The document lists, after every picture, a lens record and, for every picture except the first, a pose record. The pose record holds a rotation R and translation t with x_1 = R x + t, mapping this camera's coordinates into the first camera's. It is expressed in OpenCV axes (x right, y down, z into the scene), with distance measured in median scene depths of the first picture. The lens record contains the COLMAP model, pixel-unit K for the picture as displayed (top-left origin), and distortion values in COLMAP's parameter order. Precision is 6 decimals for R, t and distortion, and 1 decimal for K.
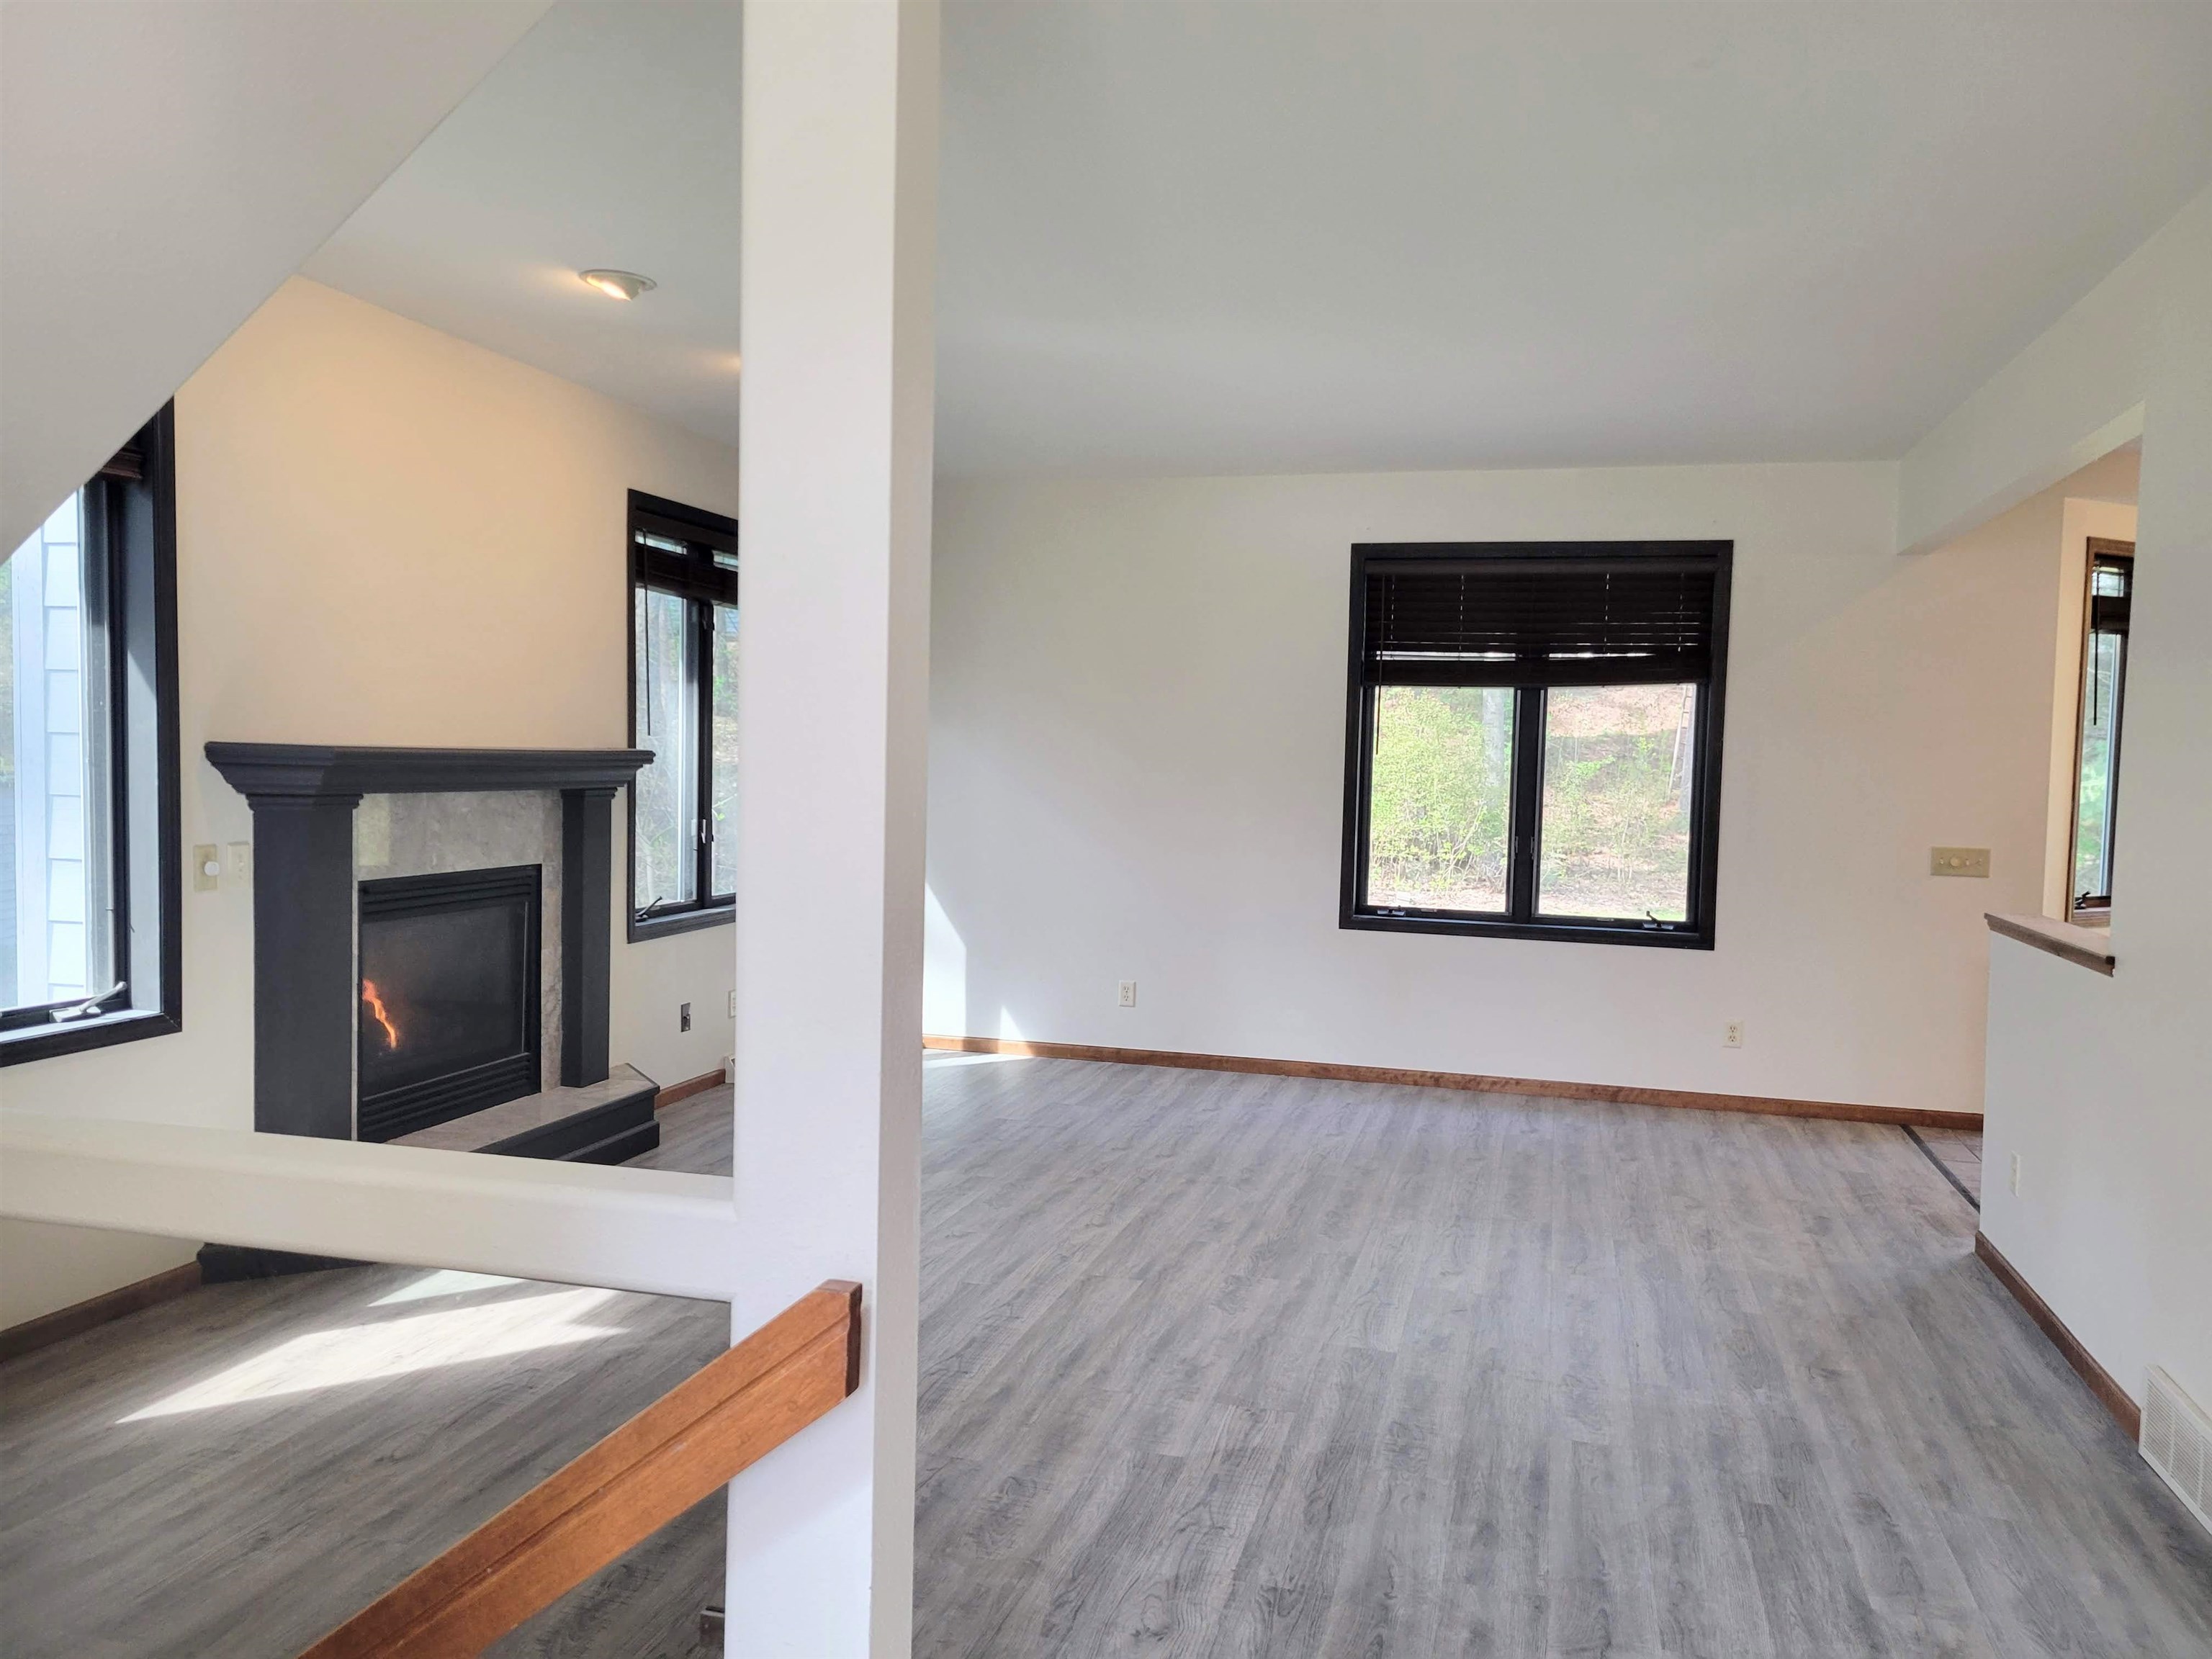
lens RADIAL K [[1698.5, 0, 1106.4], [0, 1698.5, 834.9], [0, 0, 1]] dist [0.046000, -0.033431]
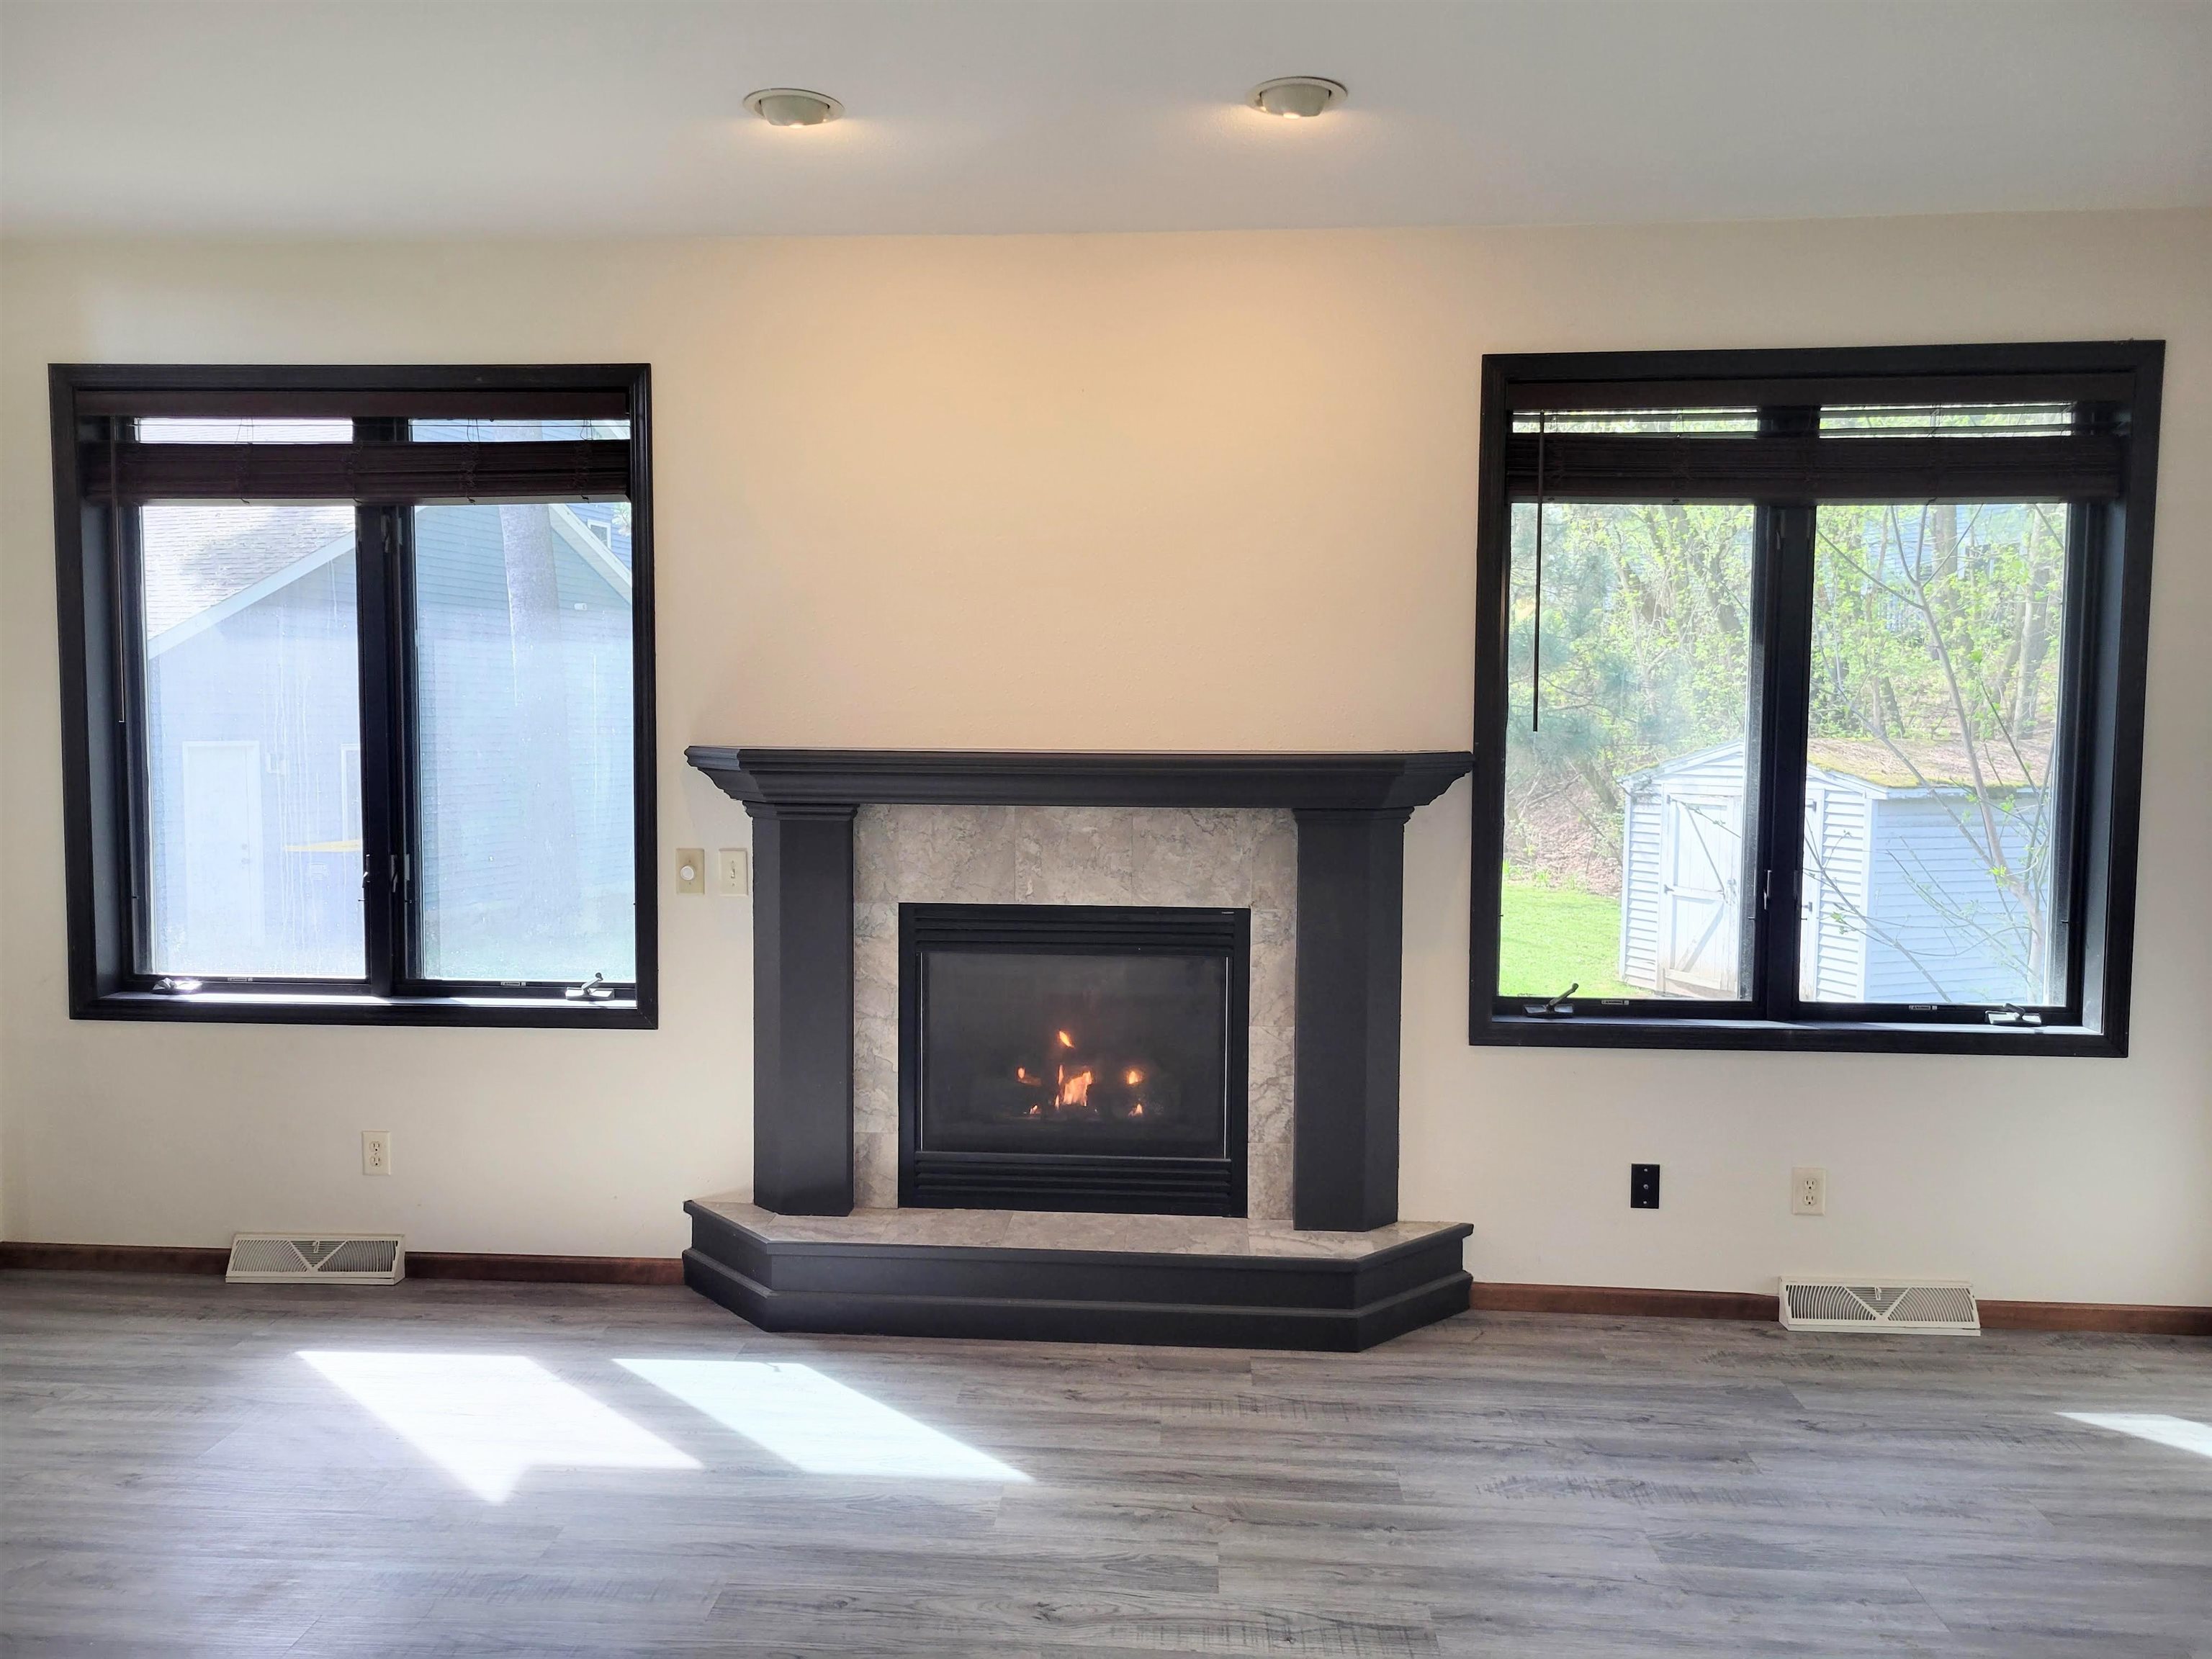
lens RADIAL K [[1698.5, 0, 1109.1], [0, 1698.5, 814.4], [0, 0, 1]] dist [0.046000, -0.033431]
pose [[0.176453, 0.065070, -0.982156, 0.376411], [-0.046941, 0.997233, 0.057636, -0.063647], [0.983189, 0.035934, 0.179020, 0.815291]]
